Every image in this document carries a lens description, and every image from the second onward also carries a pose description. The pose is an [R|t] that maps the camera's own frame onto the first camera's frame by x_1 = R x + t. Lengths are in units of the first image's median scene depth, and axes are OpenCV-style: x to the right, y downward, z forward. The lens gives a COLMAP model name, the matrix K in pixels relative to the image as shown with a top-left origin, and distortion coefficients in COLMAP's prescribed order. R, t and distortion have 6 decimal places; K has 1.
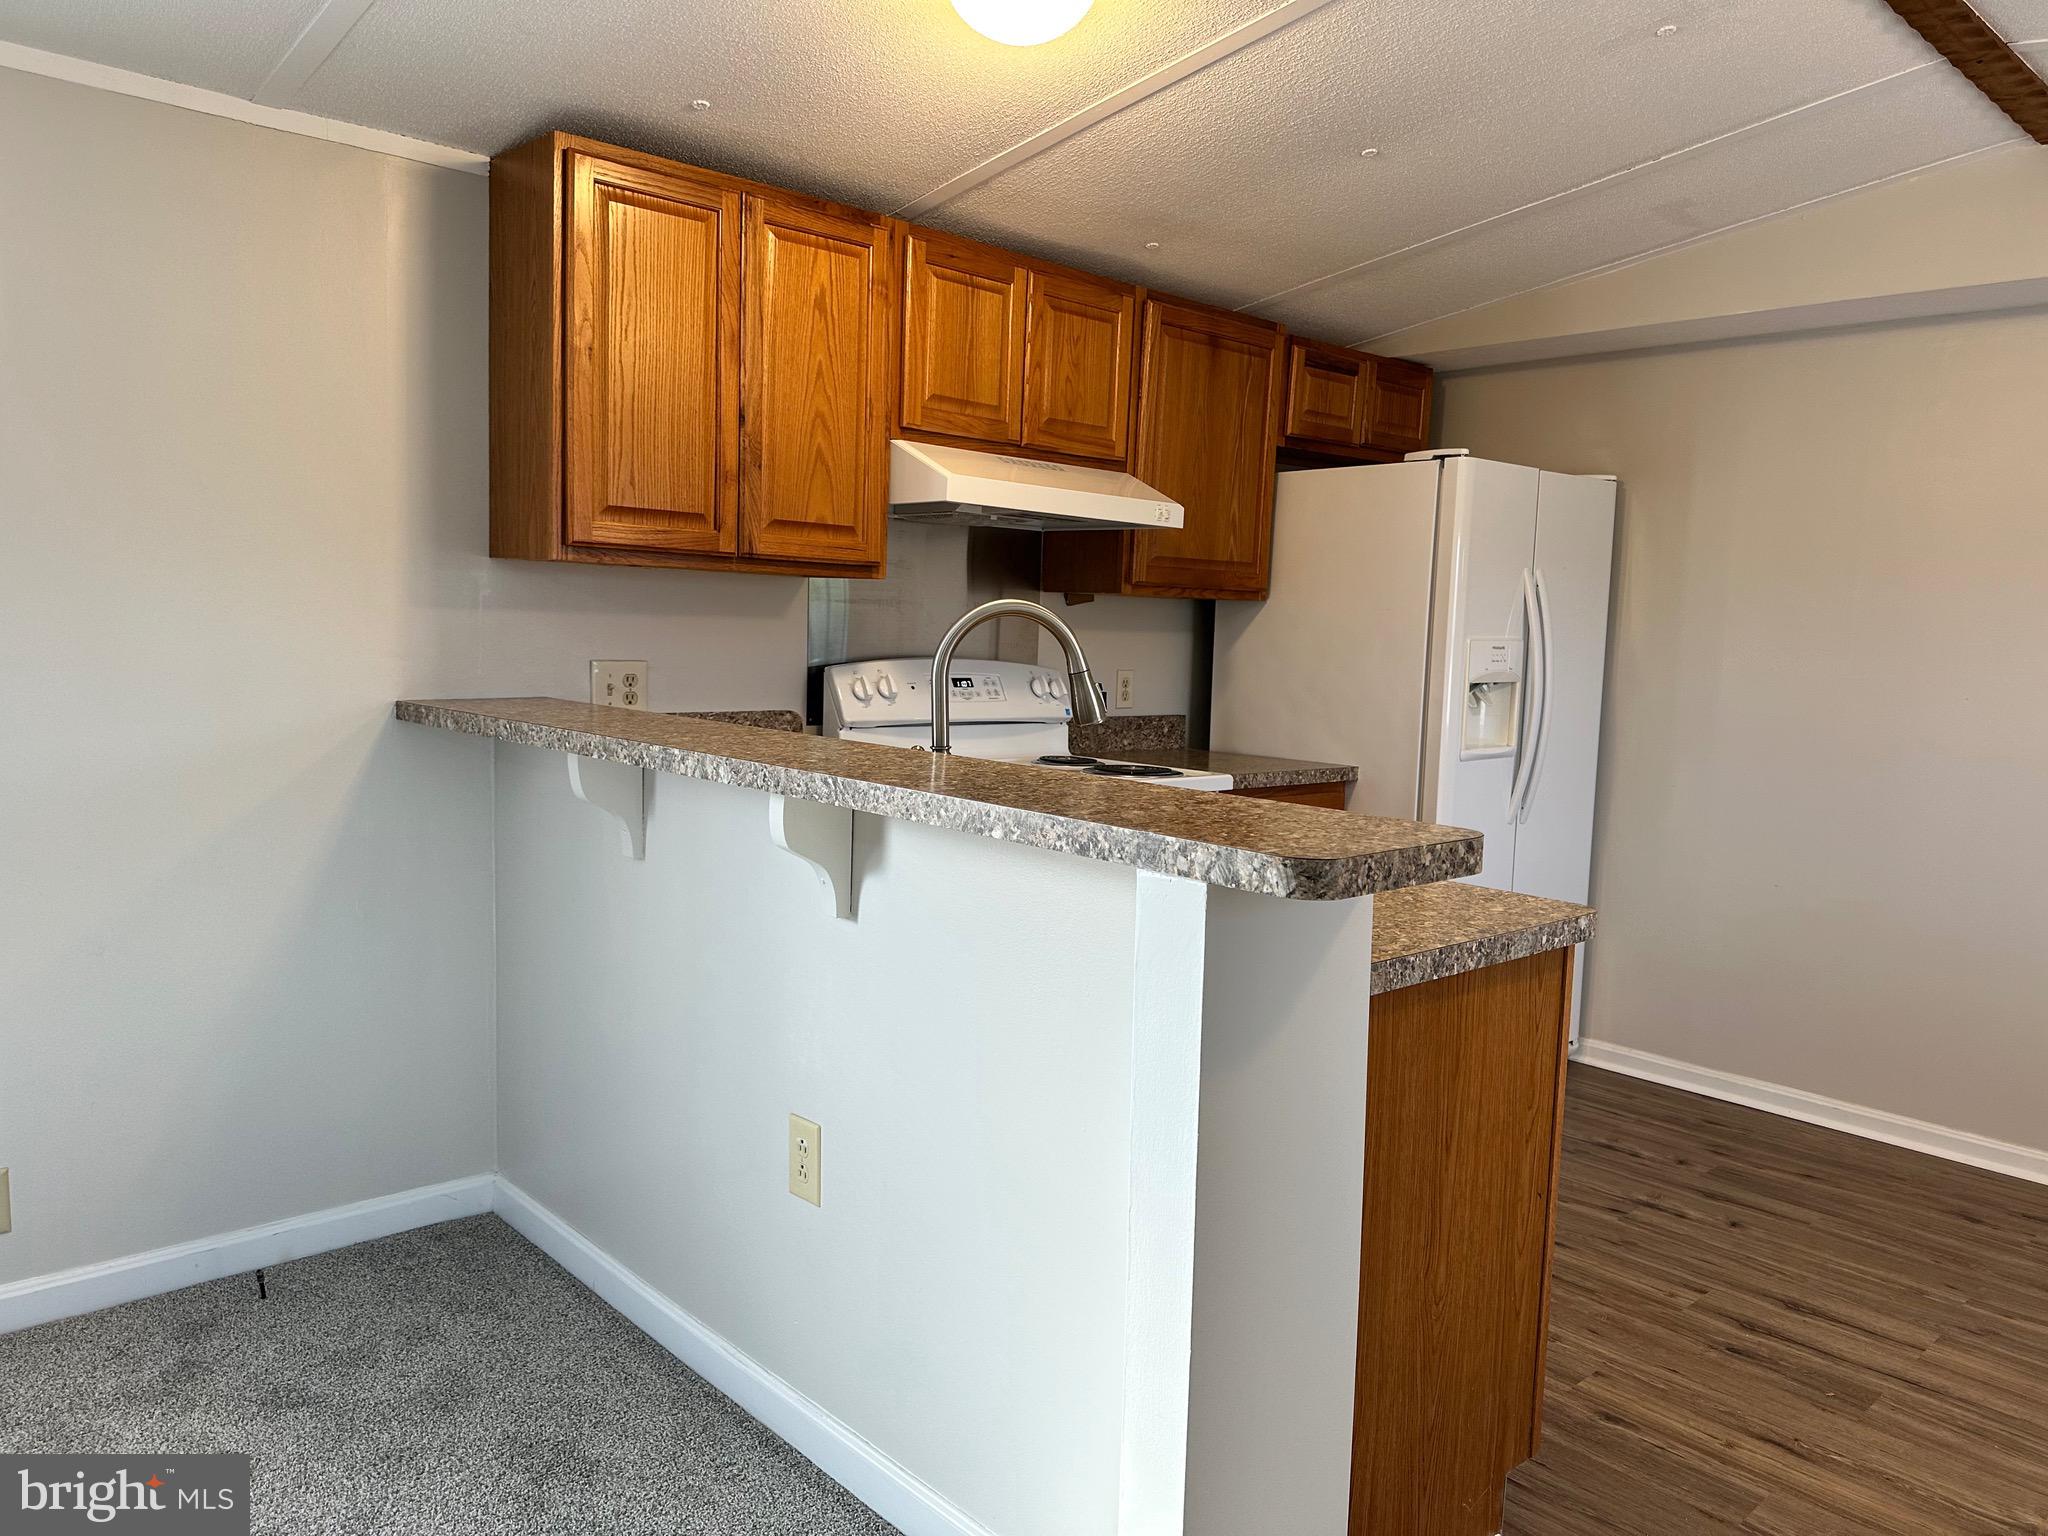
lens RADIAL K [[1443.5, 0, 1024.0], [0, 1443.5, 768.0], [0, 0, 1]] dist [0.156396, -0.225043]
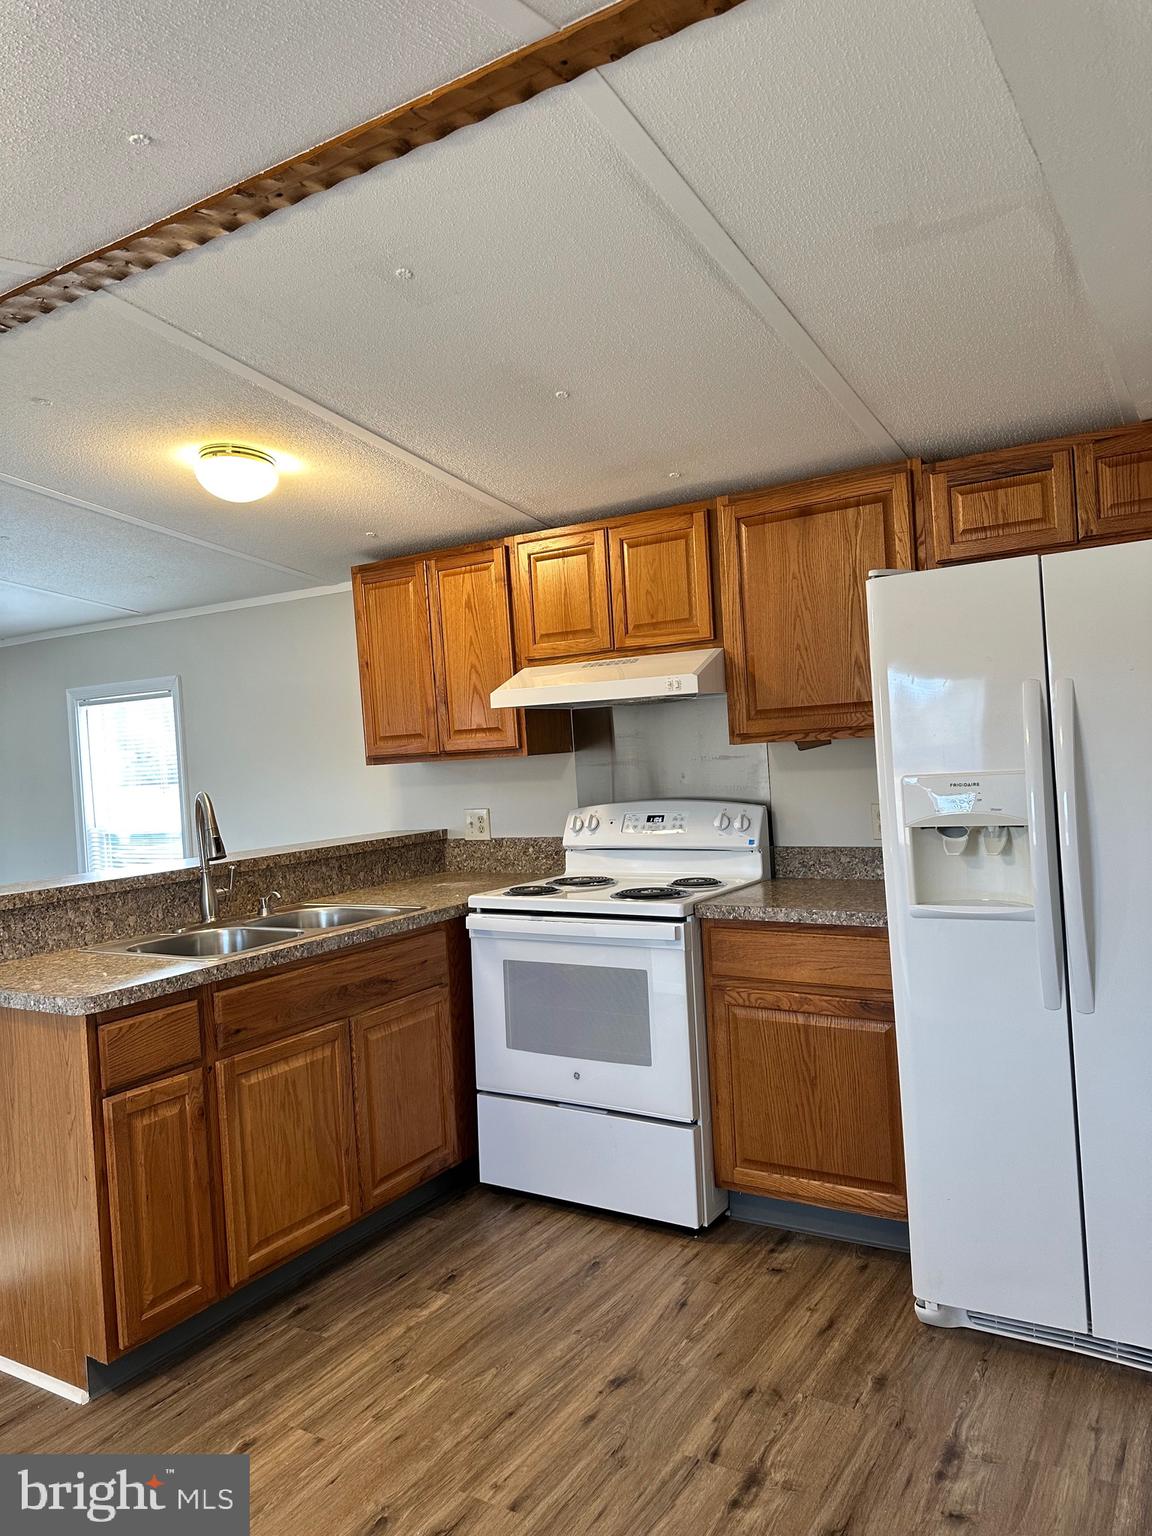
lens RADIAL K [[1076.5, 0, 579.8], [0, 1076.5, 733.5], [0, 0, 1]] dist [0.050169, -0.060061]
pose [[0.255203, -0.063251, -0.964816, 0.915384], [-0.029917, 0.996864, -0.073265, -0.062684], [0.966425, 0.047562, 0.252510, 0.672527]]
